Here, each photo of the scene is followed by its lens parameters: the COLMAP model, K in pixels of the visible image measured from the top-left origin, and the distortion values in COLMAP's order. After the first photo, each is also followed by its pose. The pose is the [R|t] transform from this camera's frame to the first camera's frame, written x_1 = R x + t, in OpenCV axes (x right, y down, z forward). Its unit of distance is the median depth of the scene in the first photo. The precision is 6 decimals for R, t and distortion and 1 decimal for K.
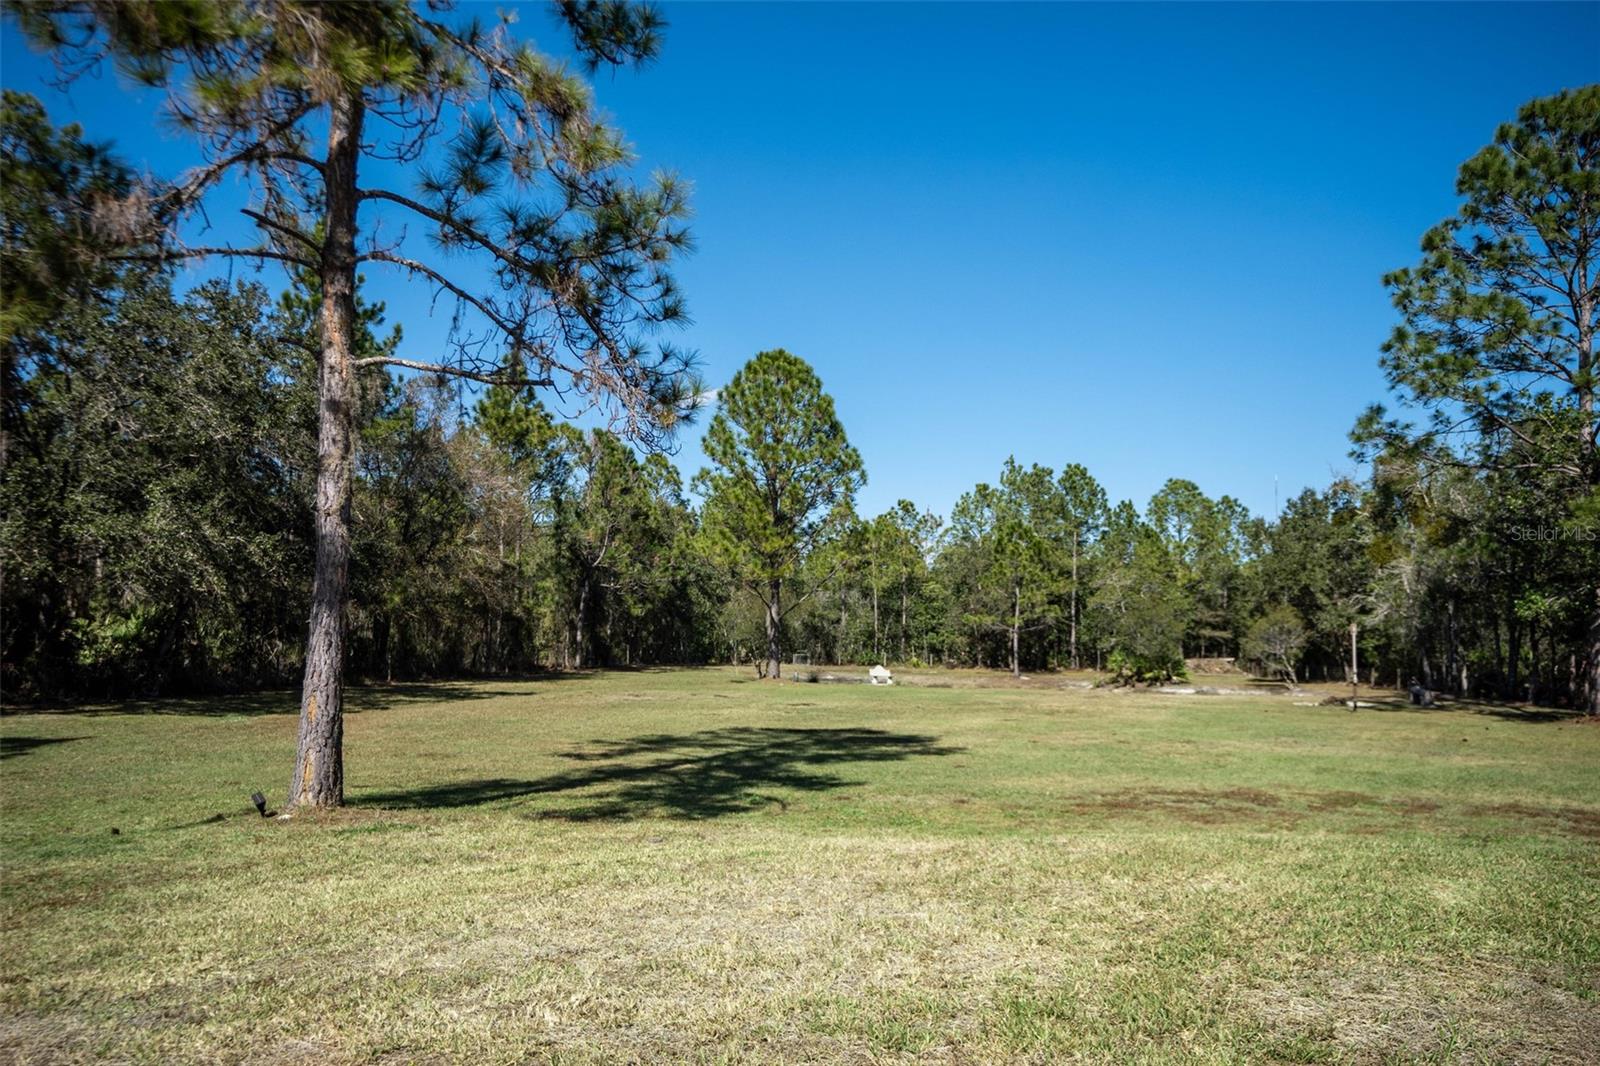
lens RADIAL K [[1255.0, 0, 806.2], [0, 1255.0, 542.1], [0, 0, 1]] dist [0.001967, 0.004670]
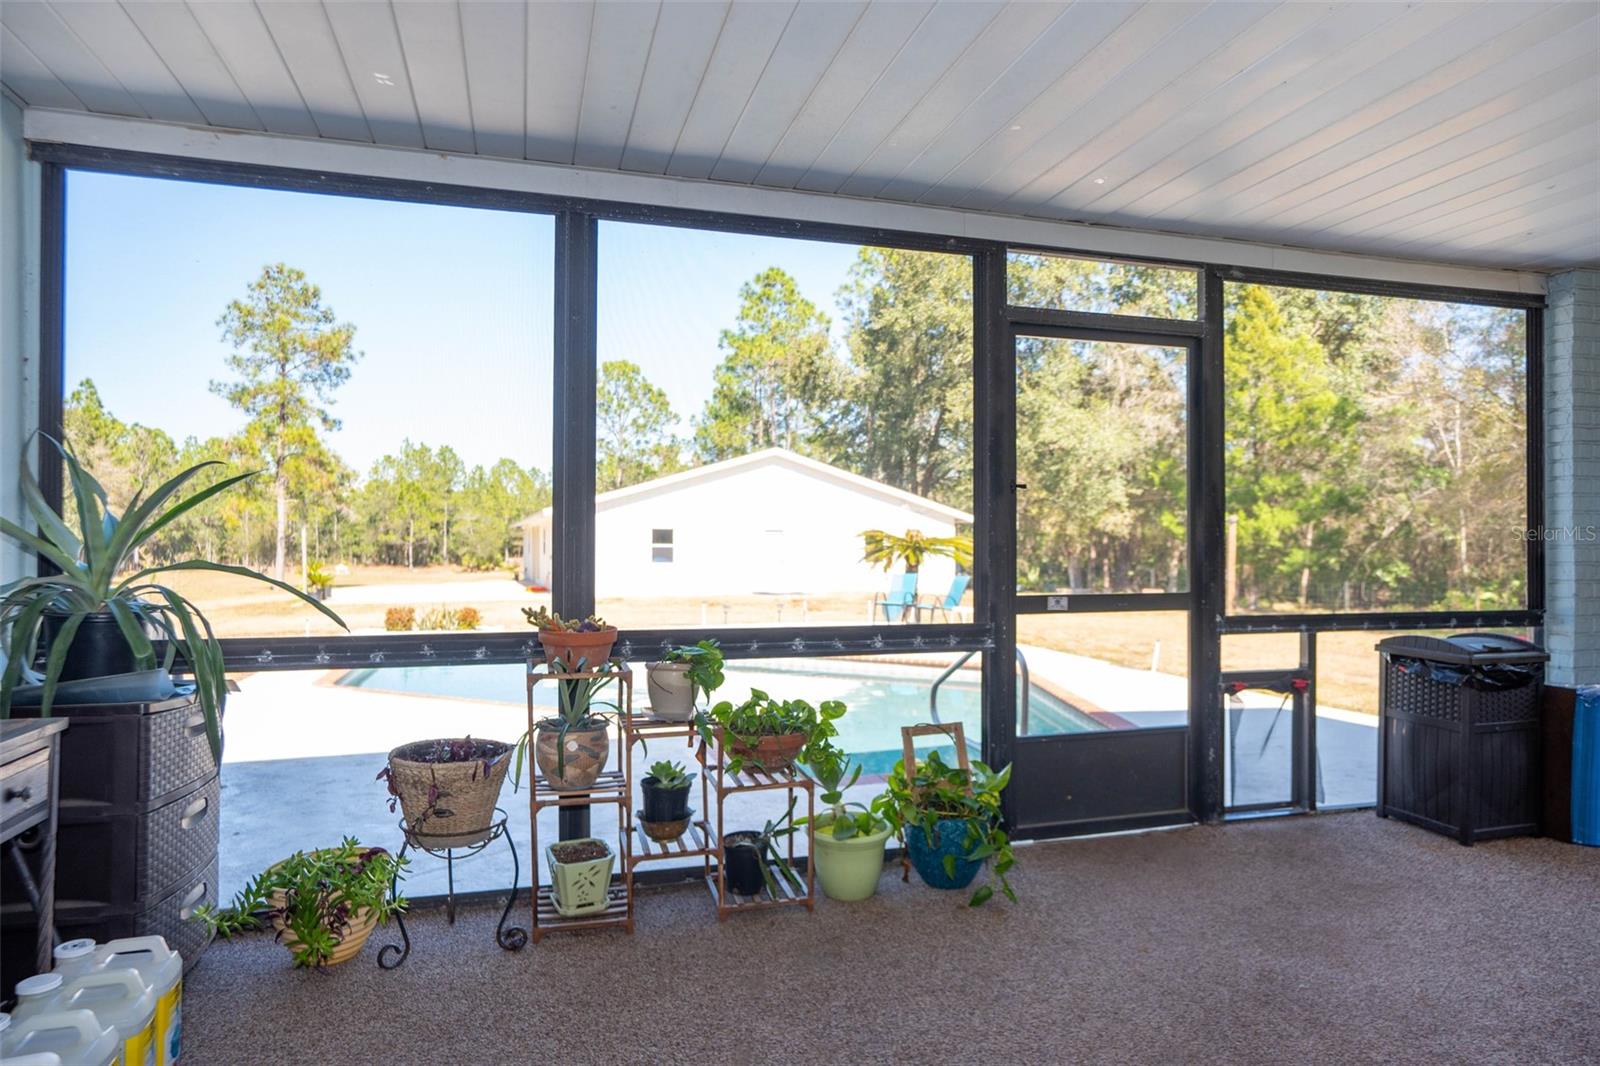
lens RADIAL K [[927.5, 0, 801.4], [0, 927.5, 534.5], [0, 0, 1]] dist [-0.046415, -0.001445]
pose [[0.838214, -0.005522, 0.545314, -0.070437], [-0.030011, 0.997966, 0.056235, -0.029459], [-0.544516, -0.063502, 0.836343, -0.347568]]
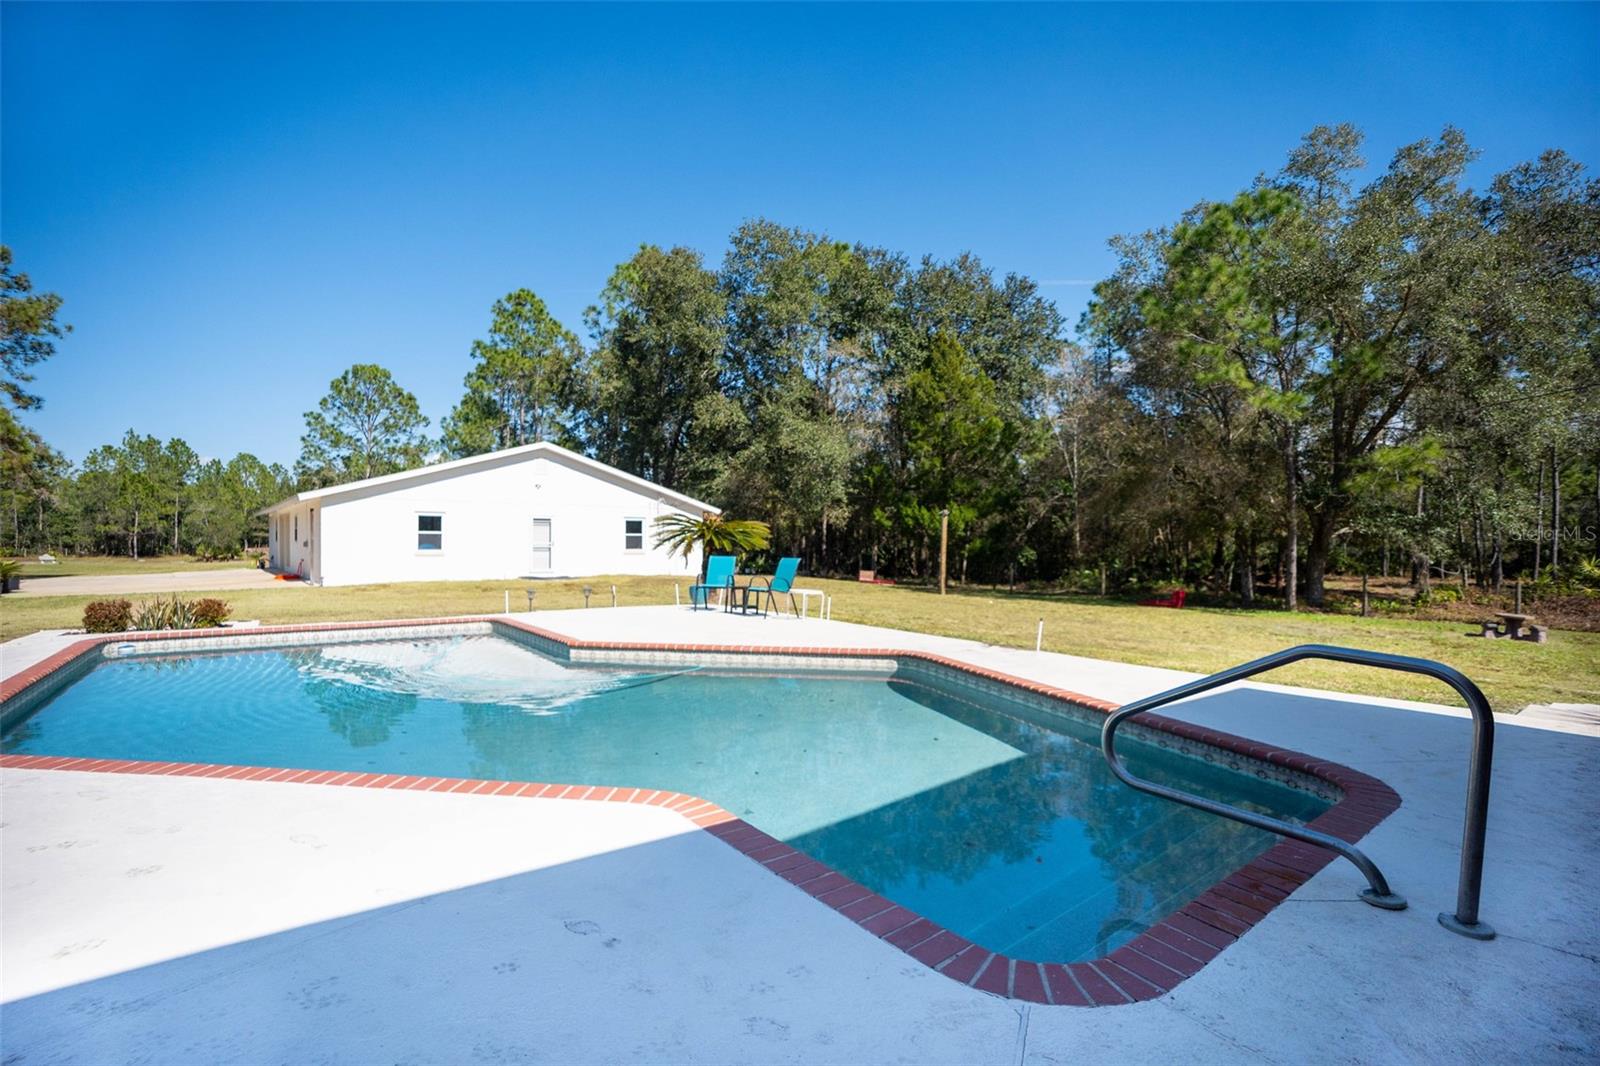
lens RADIAL K [[729.4, 0, 784.1], [0, 729.4, 539.5], [0, 0, 1]] dist [-0.038699, 0.007858]
pose [[0.610791, -0.011055, 0.791714, -0.061578], [-0.053622, 0.997029, 0.055291, -0.024864], [-0.789974, -0.076225, 0.608384, -0.309138]]
